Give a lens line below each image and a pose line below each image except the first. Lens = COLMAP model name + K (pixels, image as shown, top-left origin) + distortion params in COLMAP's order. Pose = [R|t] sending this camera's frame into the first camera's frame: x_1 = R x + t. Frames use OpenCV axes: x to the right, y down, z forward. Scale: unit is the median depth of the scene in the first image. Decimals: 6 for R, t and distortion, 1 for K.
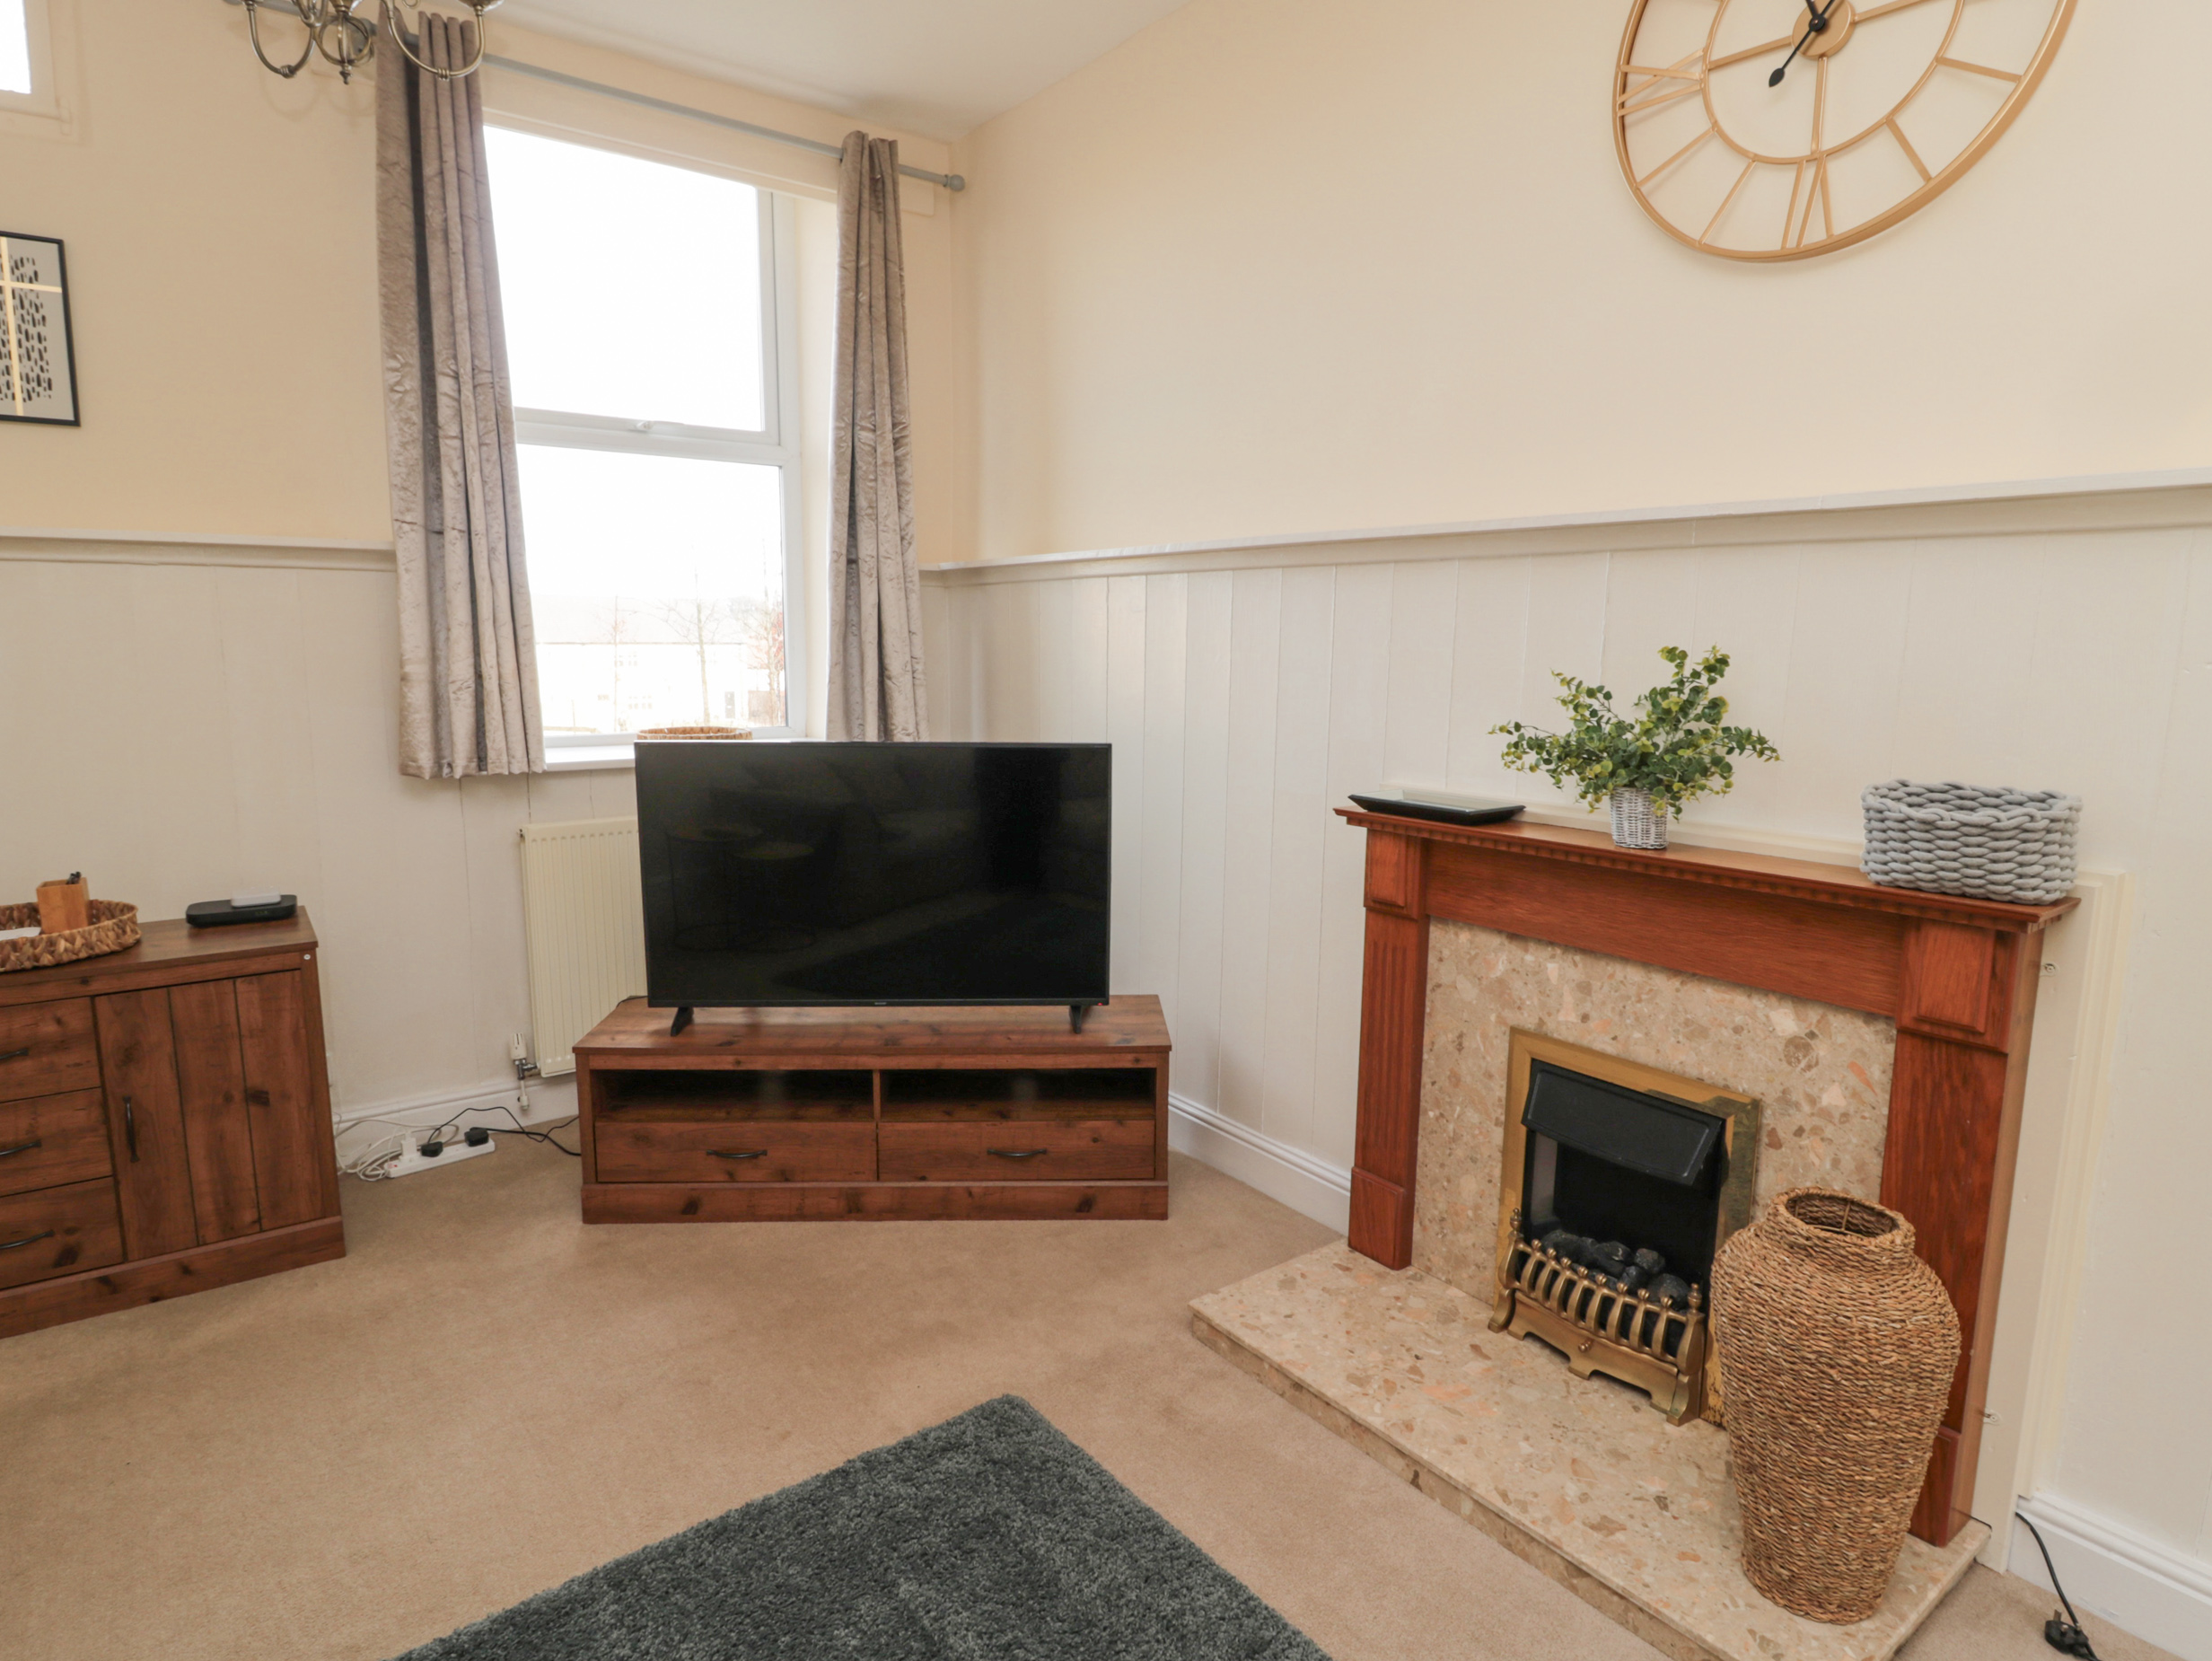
lens RADIAL K [[1244.3, 0, 1102.3], [0, 1244.3, 817.9], [0, 0, 1]] dist [-0.004978, -0.006351]
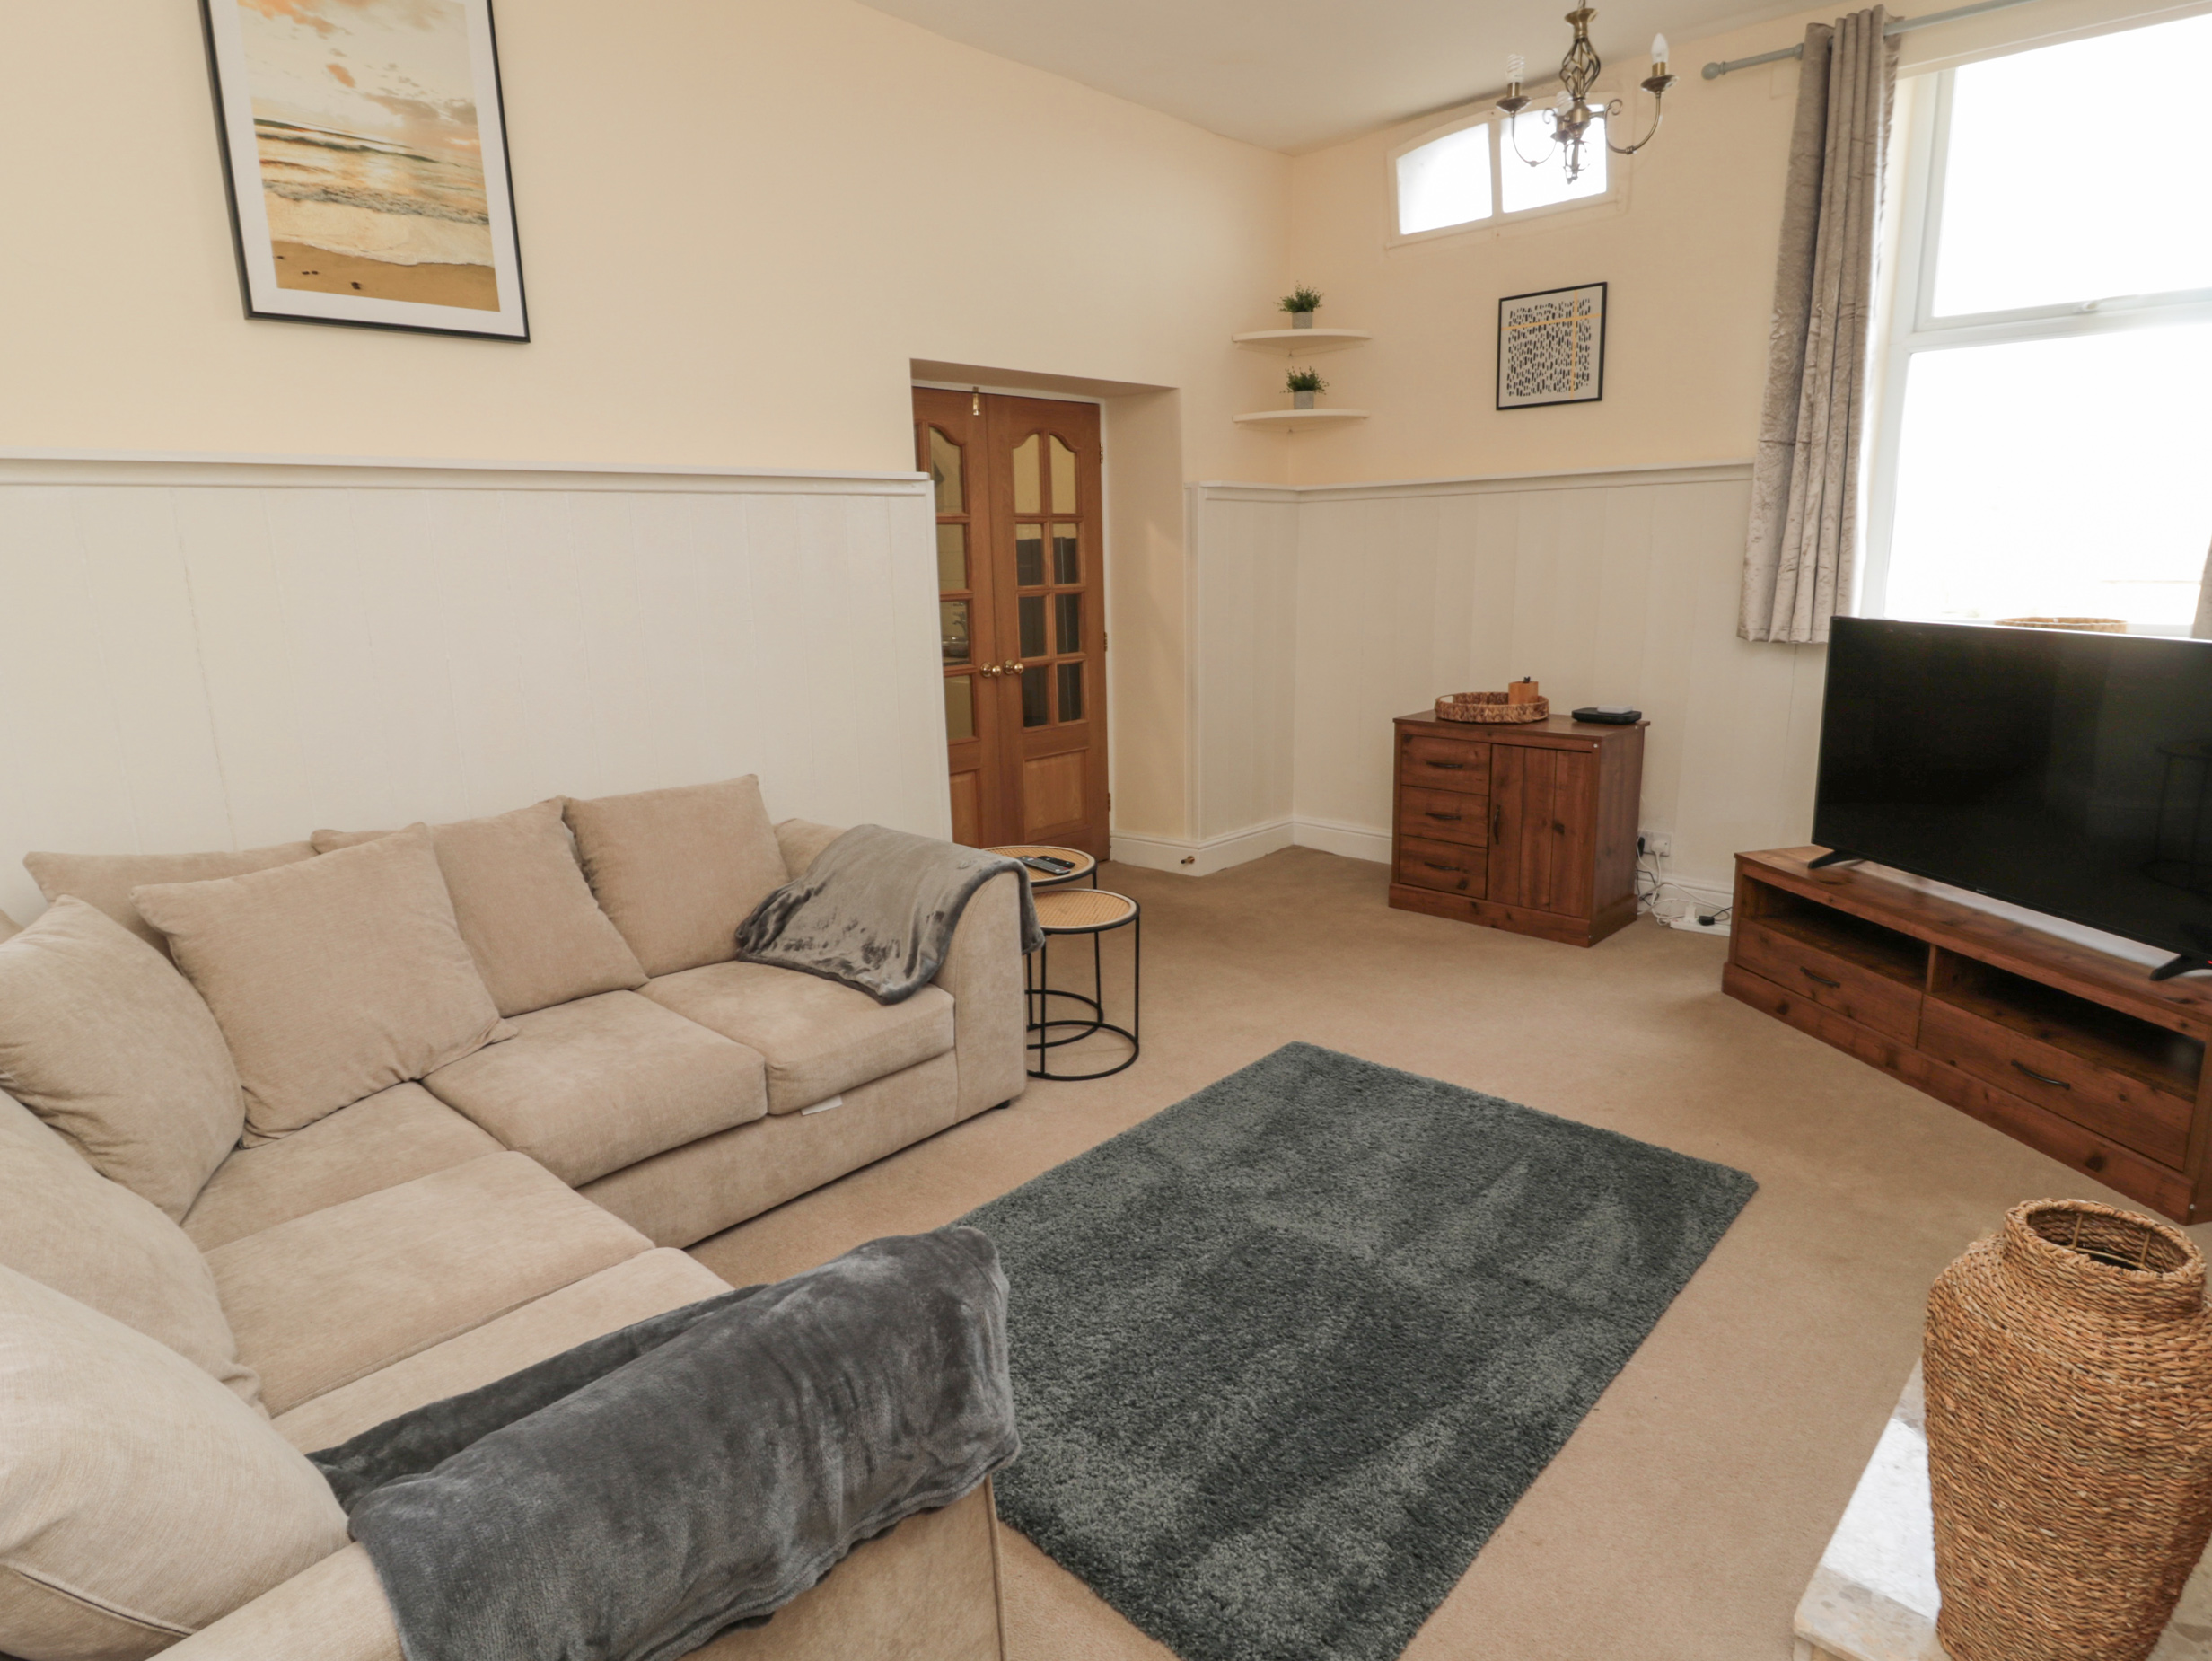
lens RADIAL K [[1244.3, 0, 1099.9], [0, 1244.3, 833.2], [0, 0, 1]] dist [-0.004978, -0.006351]
pose [[0.163743, 0.210475, -0.963789, 0.684819], [-0.123505, 0.973662, 0.191648, -0.001002], [0.978741, 0.087652, 0.185425, 0.115091]]
